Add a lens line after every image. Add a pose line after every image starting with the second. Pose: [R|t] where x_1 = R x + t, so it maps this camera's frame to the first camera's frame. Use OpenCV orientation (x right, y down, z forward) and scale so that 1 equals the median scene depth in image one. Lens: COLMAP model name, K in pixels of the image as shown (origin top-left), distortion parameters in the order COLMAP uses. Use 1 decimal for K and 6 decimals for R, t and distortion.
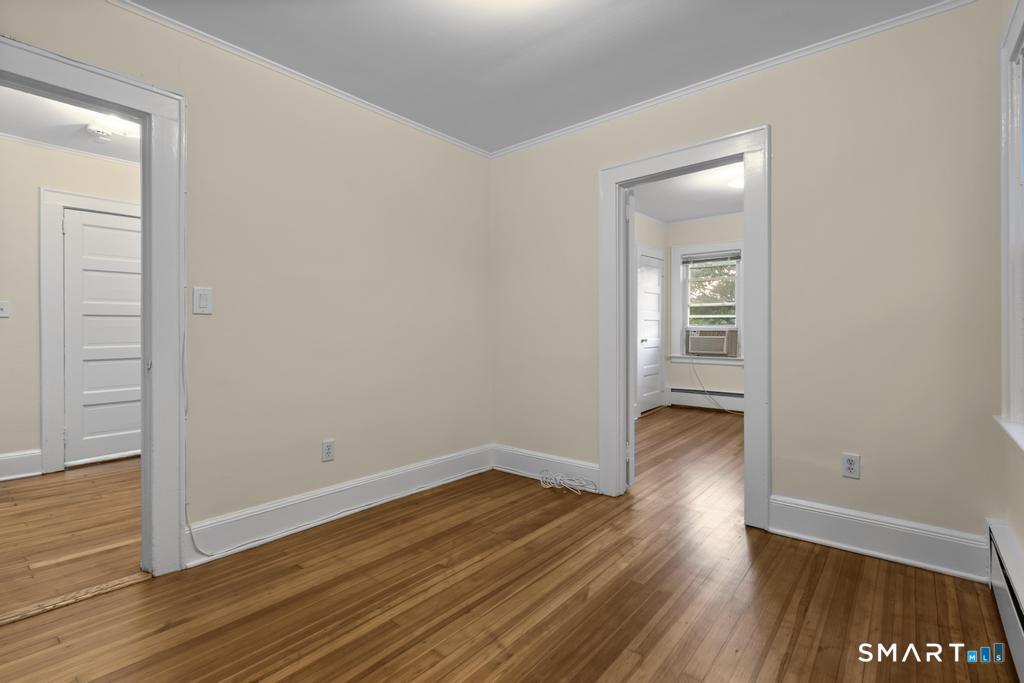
lens RADIAL K [[479.2, 0, 515.4], [0, 479.2, 327.6], [0, 0, 1]] dist [-0.000505, -0.000027]
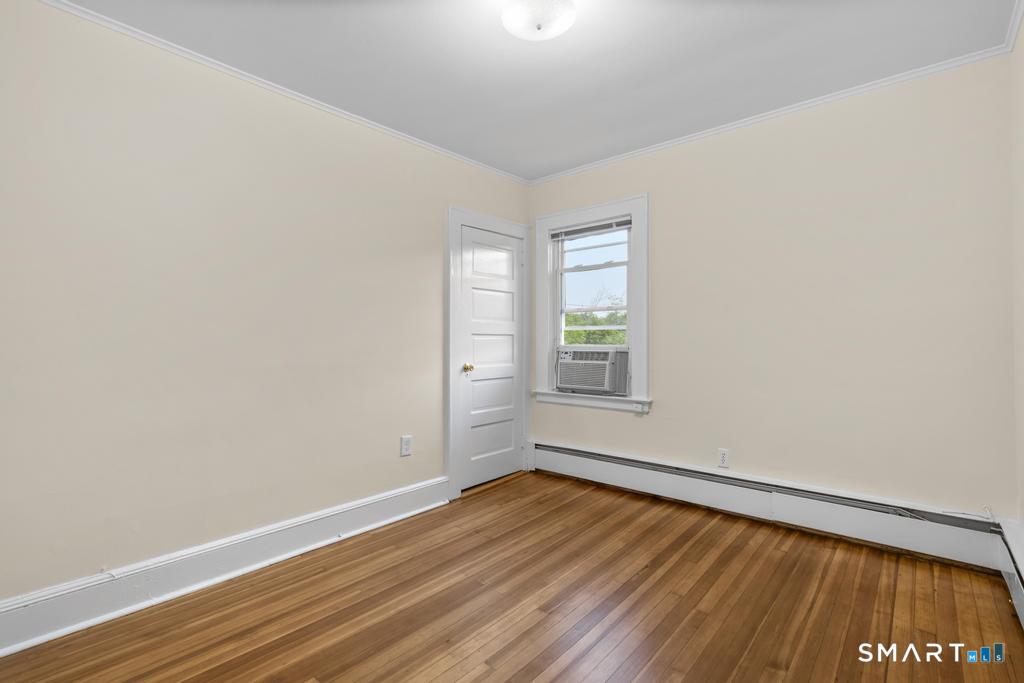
lens RADIAL K [[470.4, 0, 512.0], [0, 470.4, 341.5], [0, 0, 1]] dist [-0.001272, -0.000124]
pose [[0.999548, 0.000874, -0.030050, 0.317198], [-0.001101, 0.999971, -0.007552, -0.001816], [0.030043, 0.007581, 0.999520, 0.388664]]
